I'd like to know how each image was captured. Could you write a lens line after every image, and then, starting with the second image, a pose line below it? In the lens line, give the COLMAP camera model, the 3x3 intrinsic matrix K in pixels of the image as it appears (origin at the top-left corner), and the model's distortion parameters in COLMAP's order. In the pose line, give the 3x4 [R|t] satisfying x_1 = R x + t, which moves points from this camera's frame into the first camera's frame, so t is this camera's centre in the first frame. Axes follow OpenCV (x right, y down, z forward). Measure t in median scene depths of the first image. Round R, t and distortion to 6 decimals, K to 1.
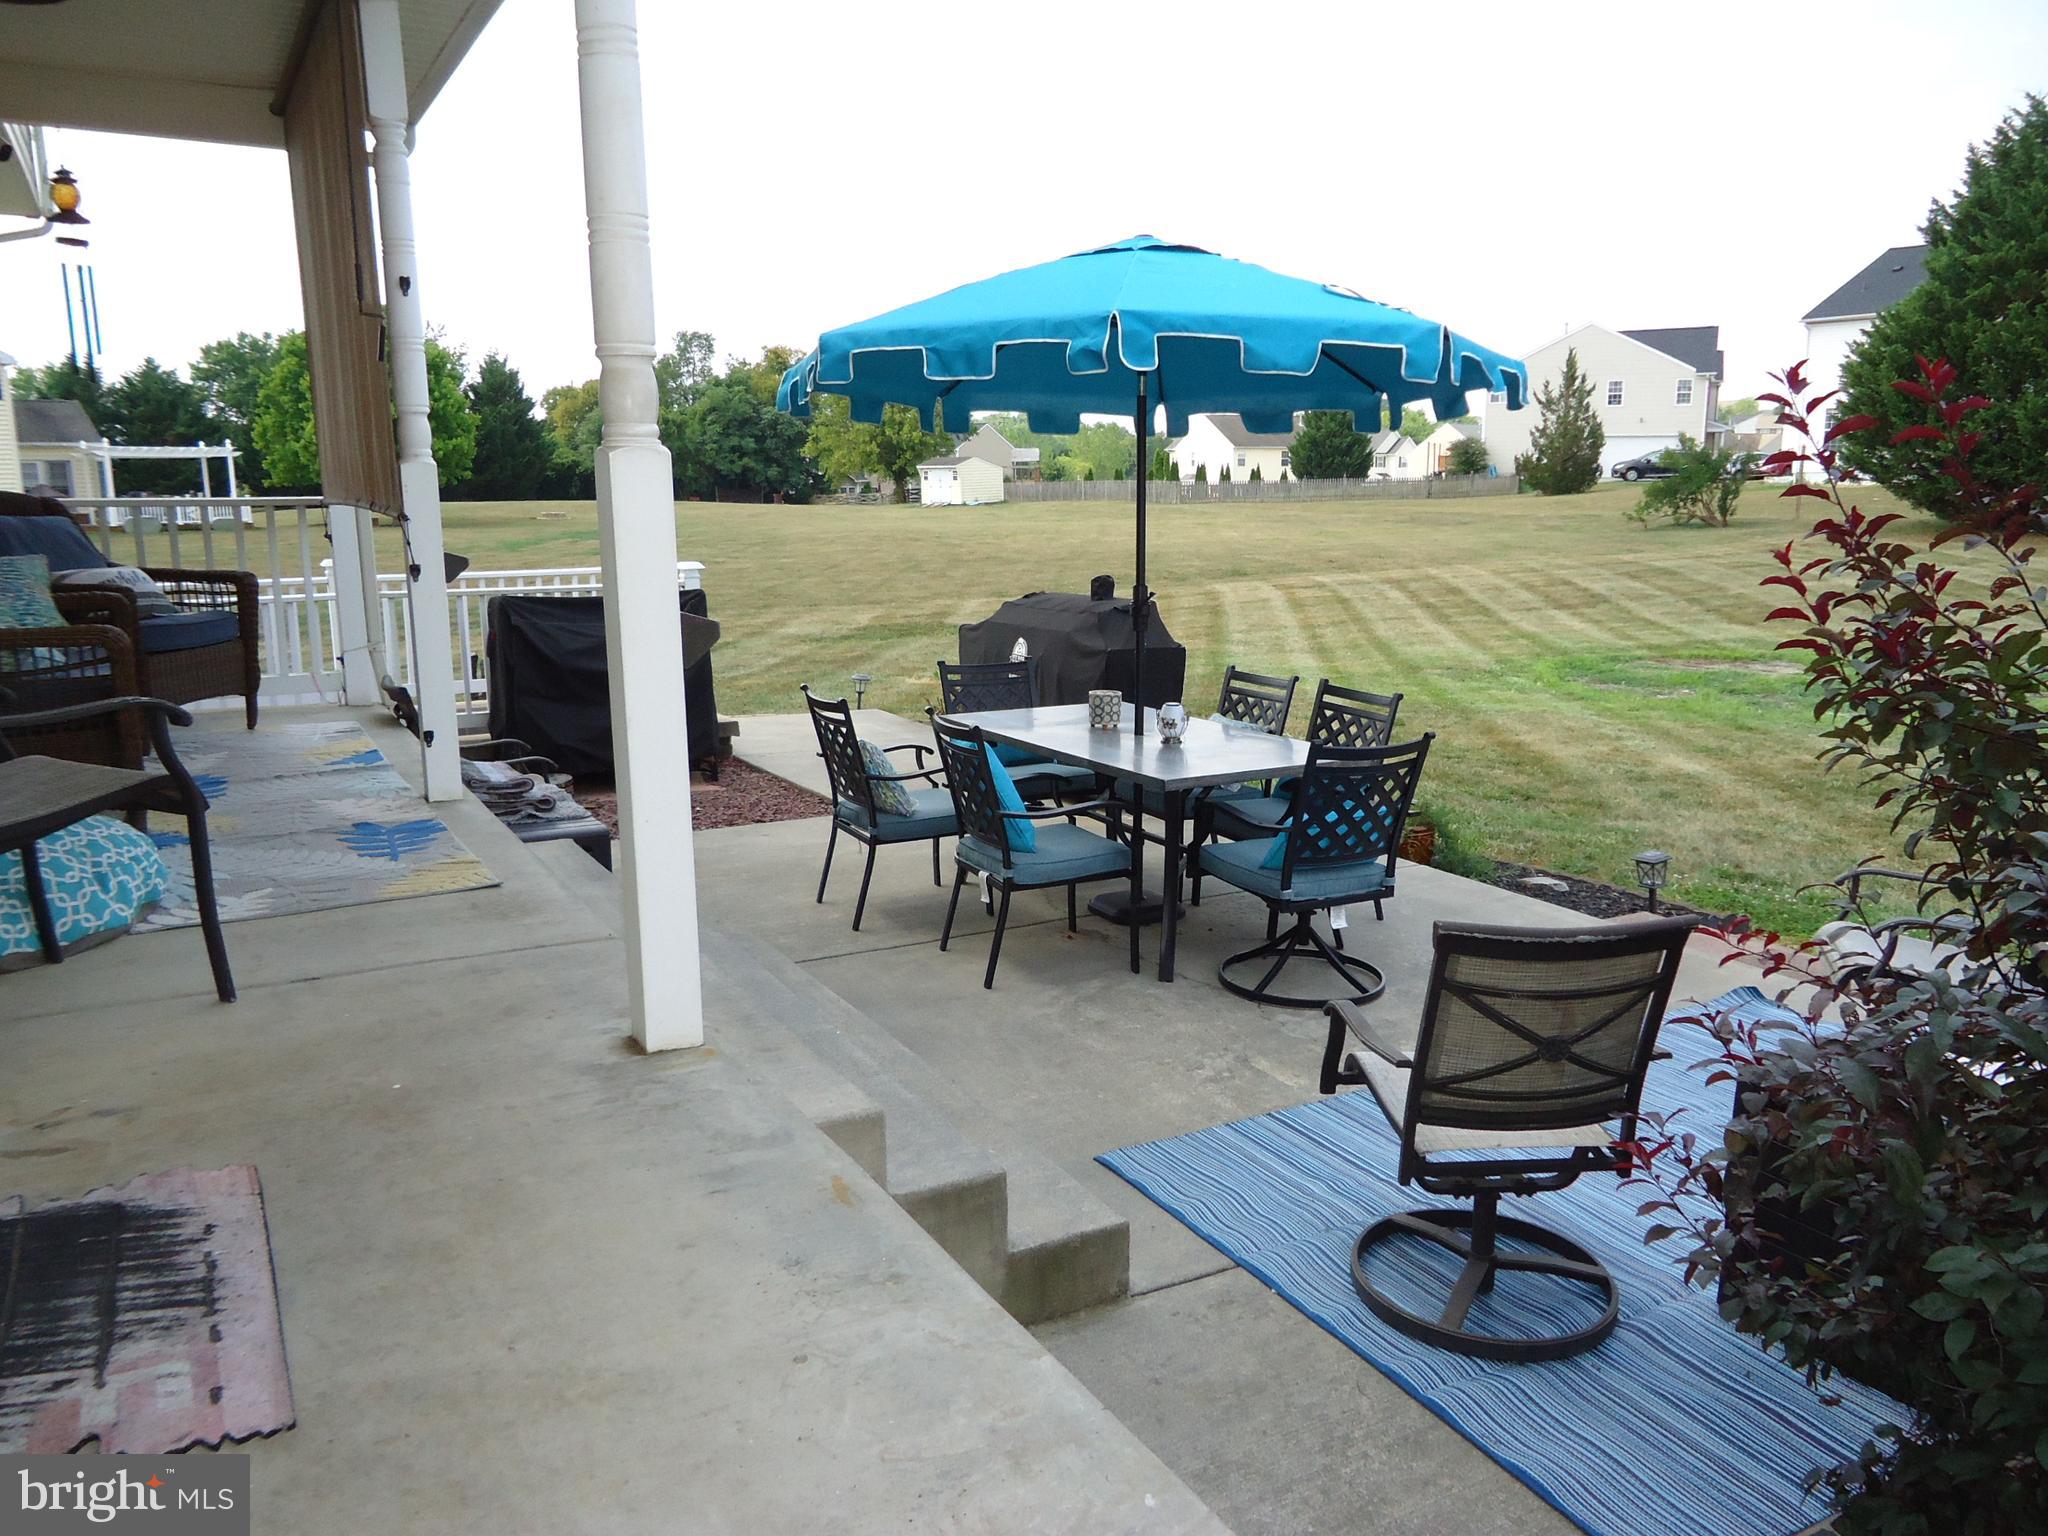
lens RADIAL K [[1525.0, 0, 1024.0], [0, 1525.0, 768.0], [0, 0, 1]] dist [-0.054761, 0.002421]
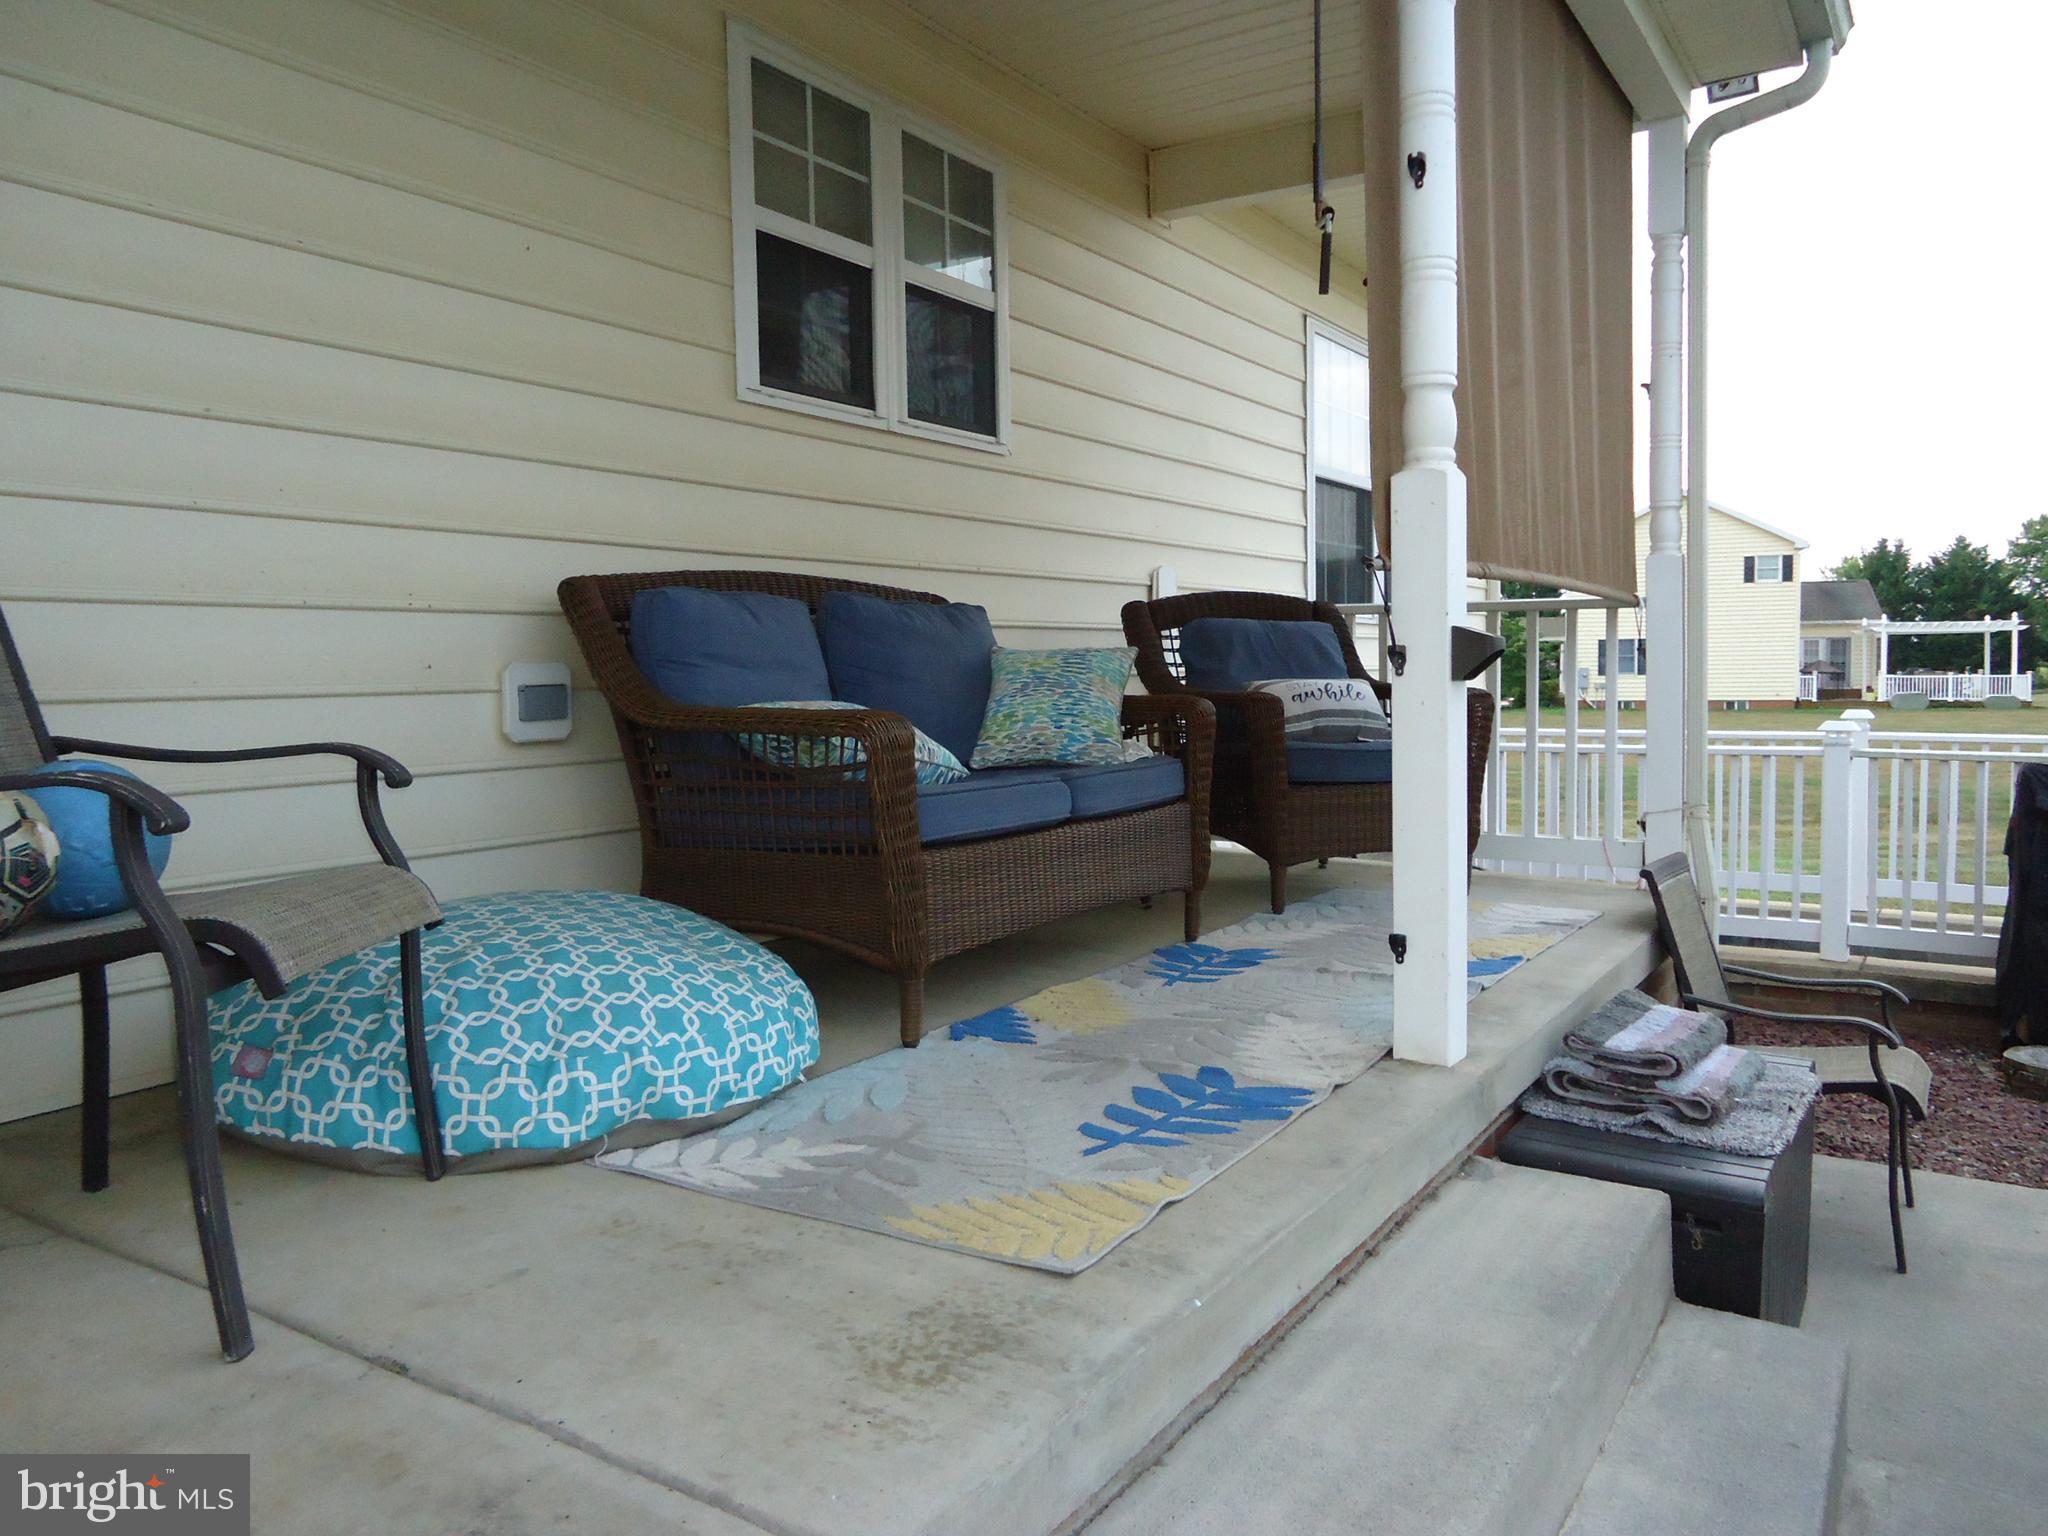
lens RADIAL K [[1496.3, 0, 1024.0], [0, 1496.3, 768.0], [0, 0, 1]] dist [0.009255, 0.002760]
pose [[0.476053, 0.054285, -0.877739, 0.037494], [-0.158113, 0.987112, -0.024705, -0.051810], [0.865086, 0.150543, 0.478501, 0.599128]]
